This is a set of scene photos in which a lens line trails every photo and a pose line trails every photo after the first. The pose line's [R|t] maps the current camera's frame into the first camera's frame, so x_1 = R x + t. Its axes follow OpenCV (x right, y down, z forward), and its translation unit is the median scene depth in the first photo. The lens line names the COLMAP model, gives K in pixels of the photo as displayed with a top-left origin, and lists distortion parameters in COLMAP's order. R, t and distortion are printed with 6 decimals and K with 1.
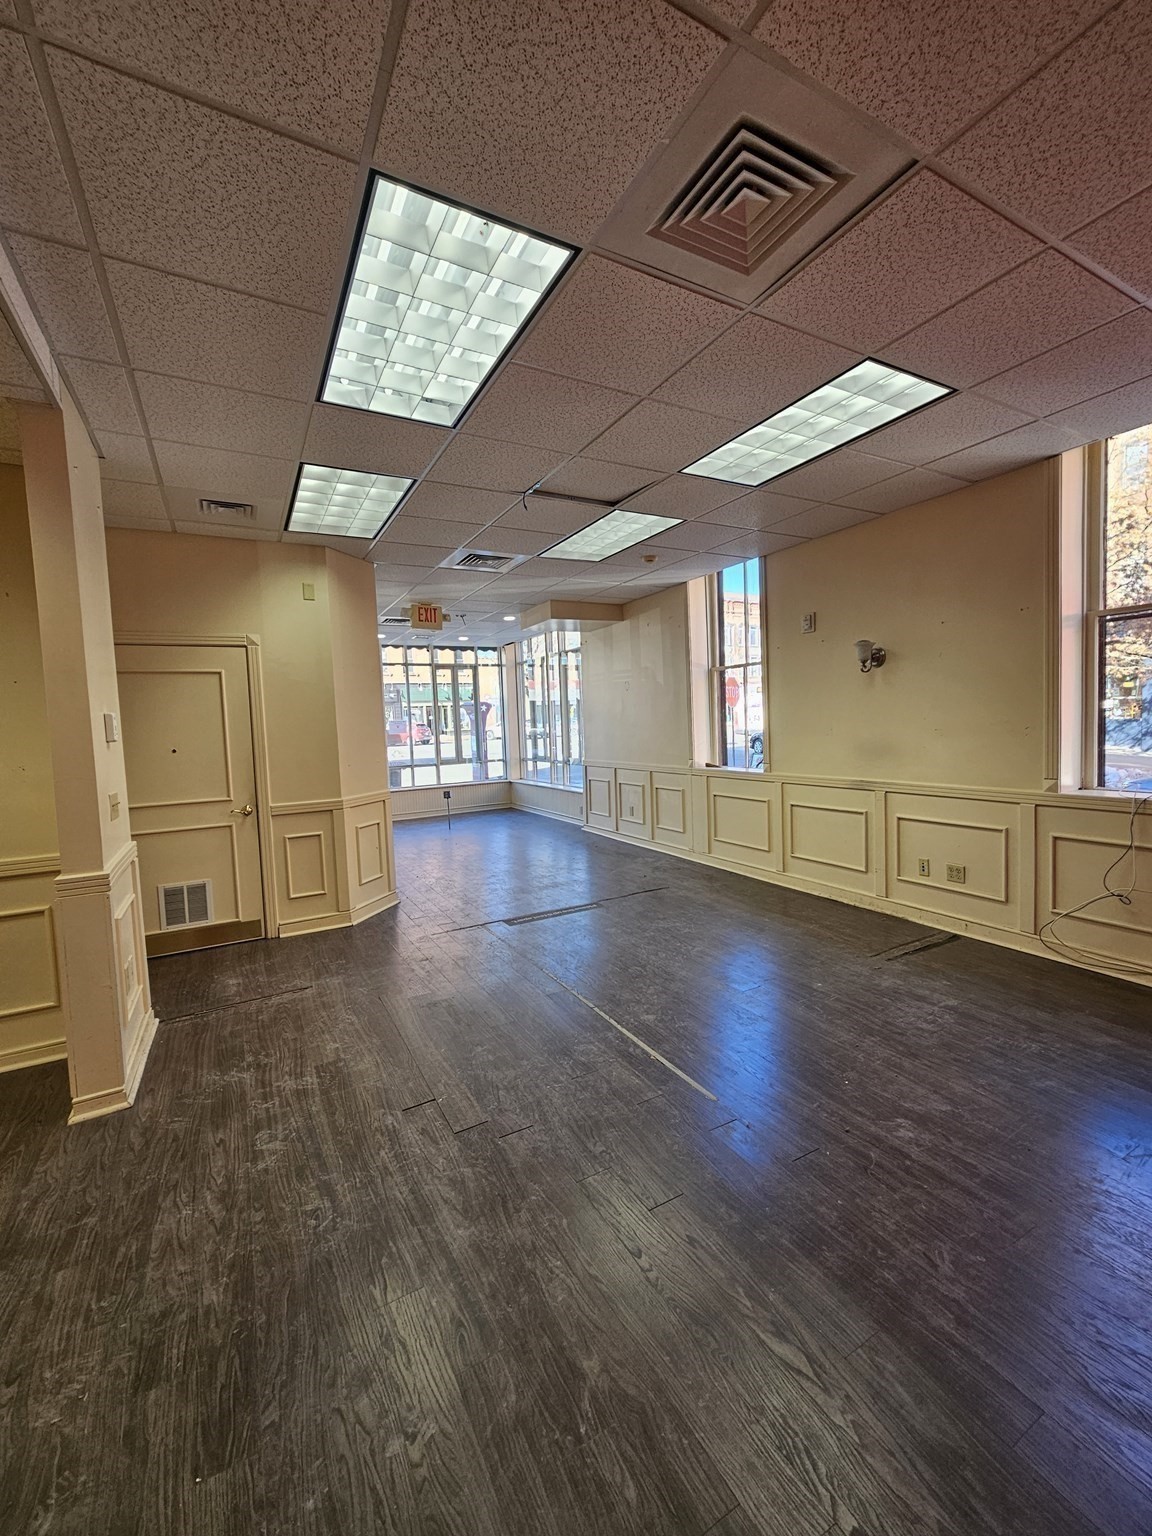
lens RADIAL K [[629.1, 0, 579.6], [0, 629.1, 764.7], [0, 0, 1]] dist [0.000186, -0.000045]
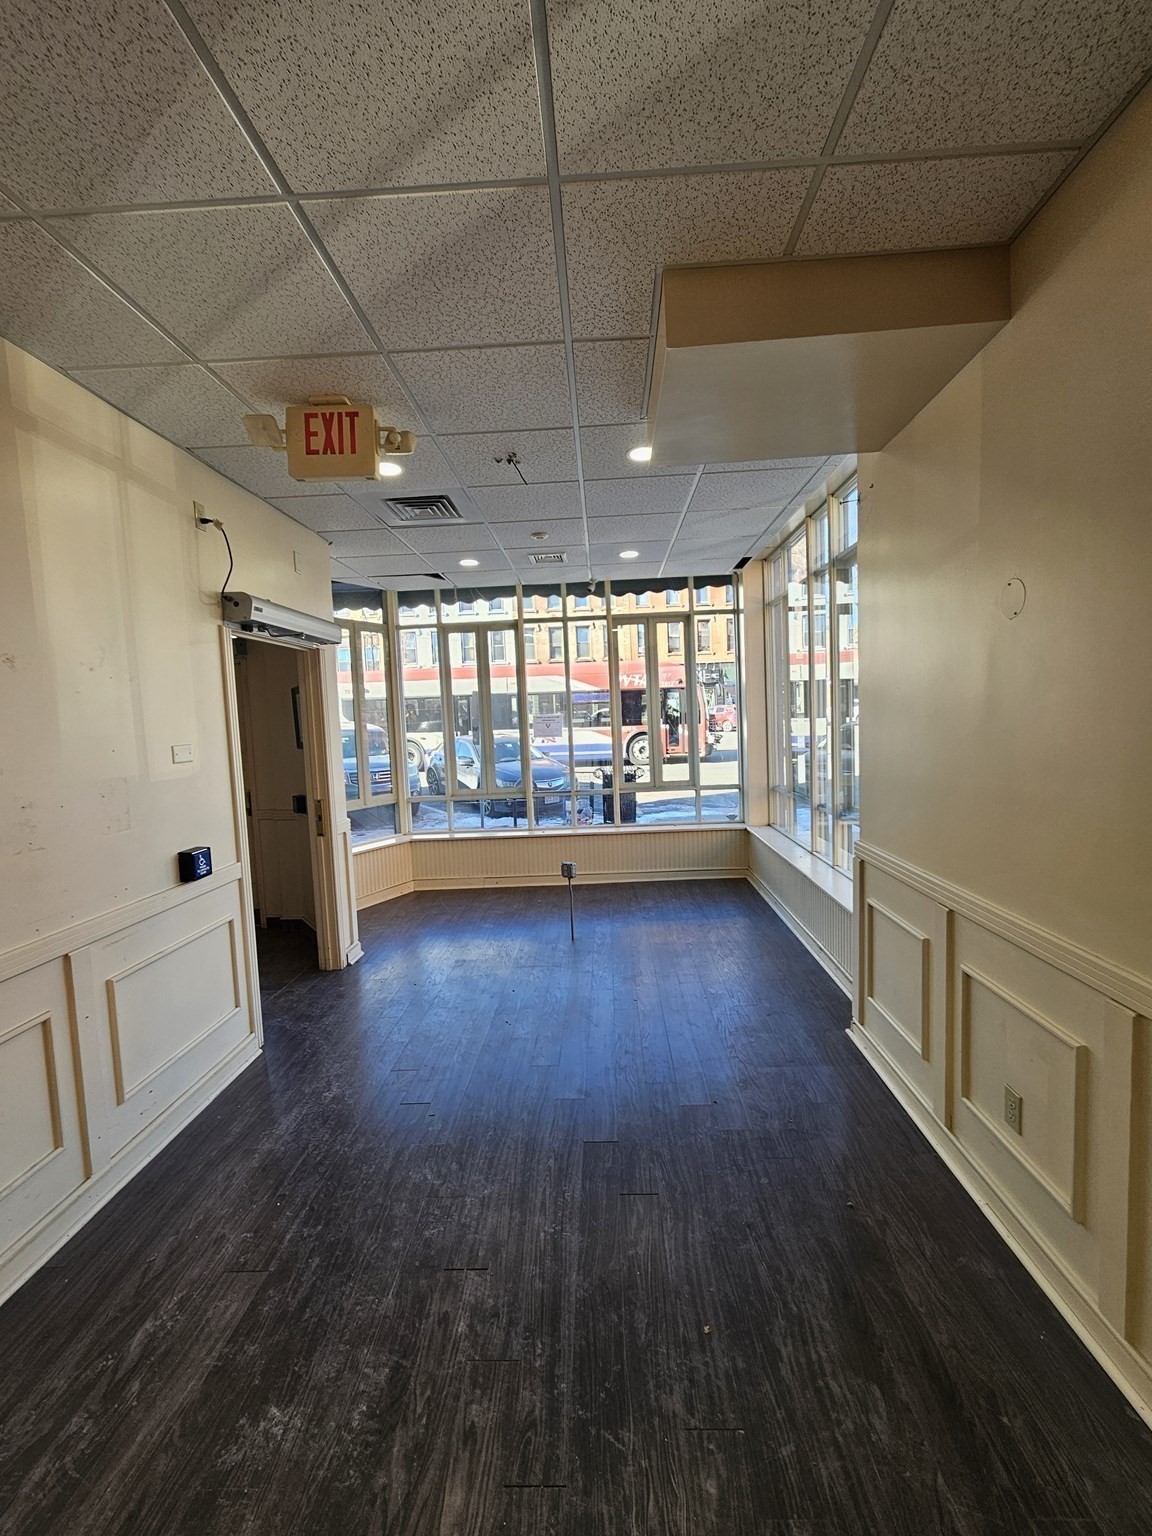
lens RADIAL K [[629.1, 0, 584.2], [0, 629.1, 762.4], [0, 0, 1]] dist [0.000186, -0.000045]
pose [[0.863526, 0.034181, -0.503145, 0.087171], [-0.021100, 0.999276, 0.031672, -0.101852], [0.503863, -0.016734, 0.863621, 1.109739]]
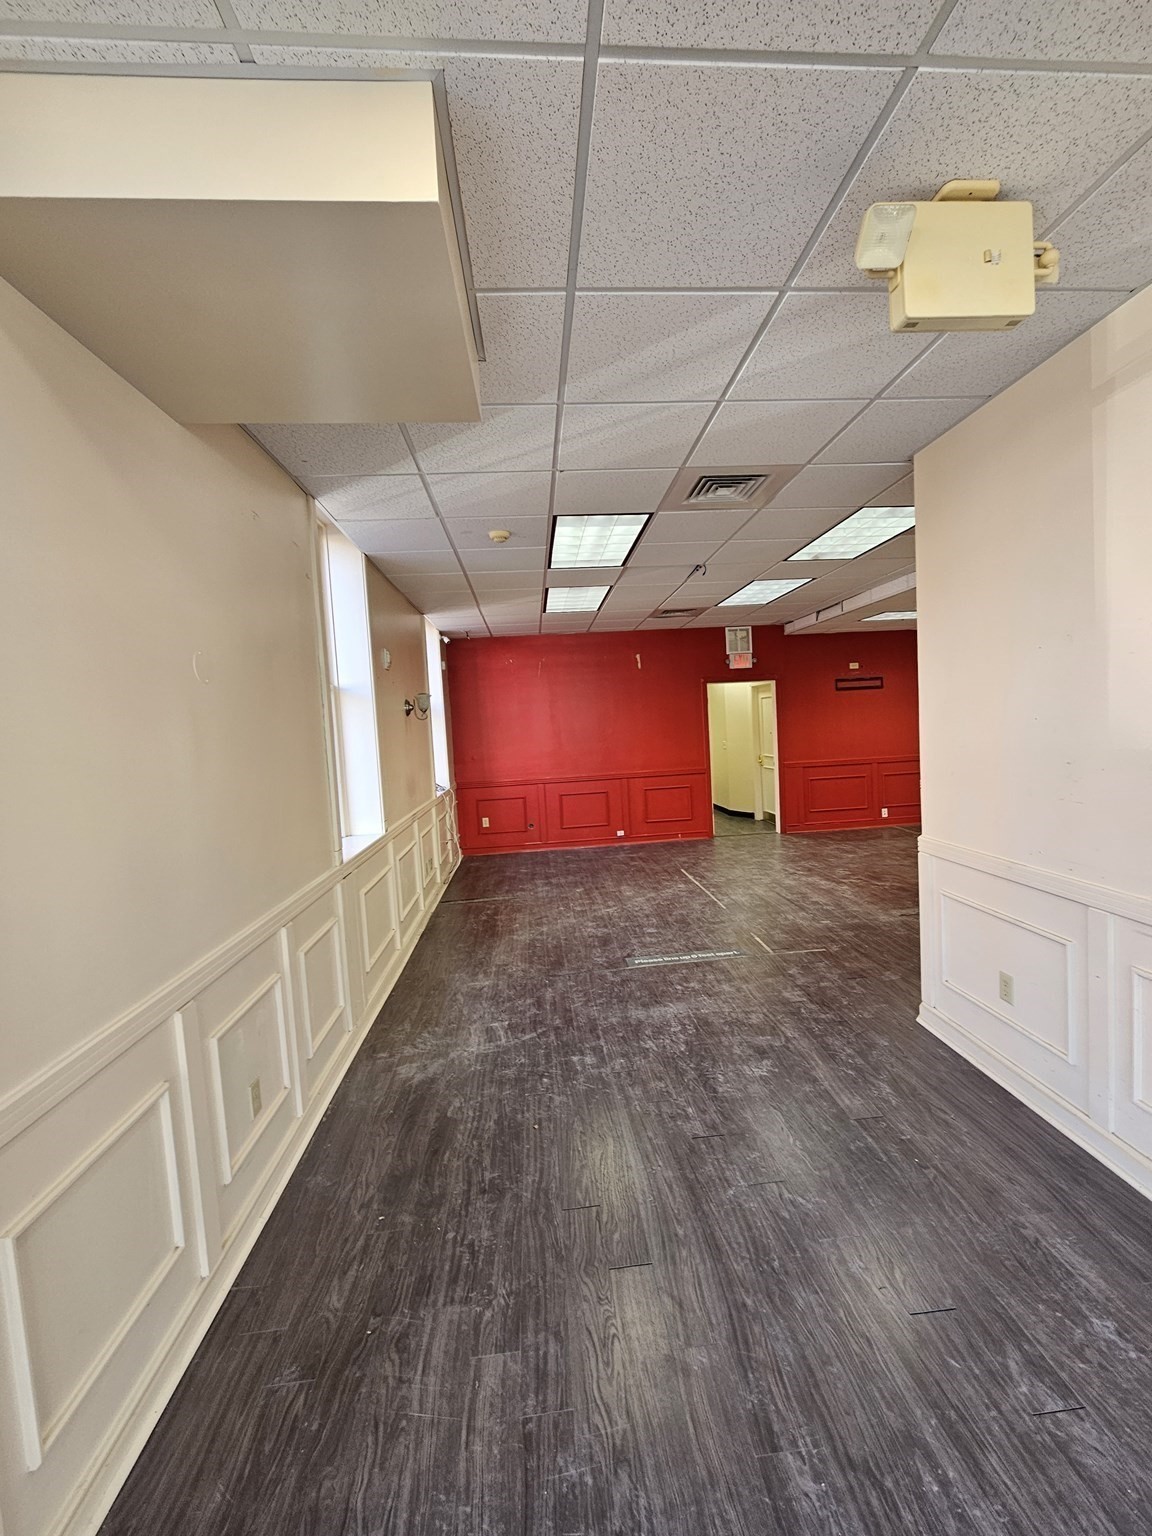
lens RADIAL K [[629.1, 0, 580.4], [0, 629.1, 767.8], [0, 0, 1]] dist [0.000186, -0.000045]
pose [[-0.908838, 0.060715, 0.412708, -0.285346], [0.115268, 0.987383, 0.108576, -0.141967], [-0.400909, 0.146250, -0.904369, 1.845799]]
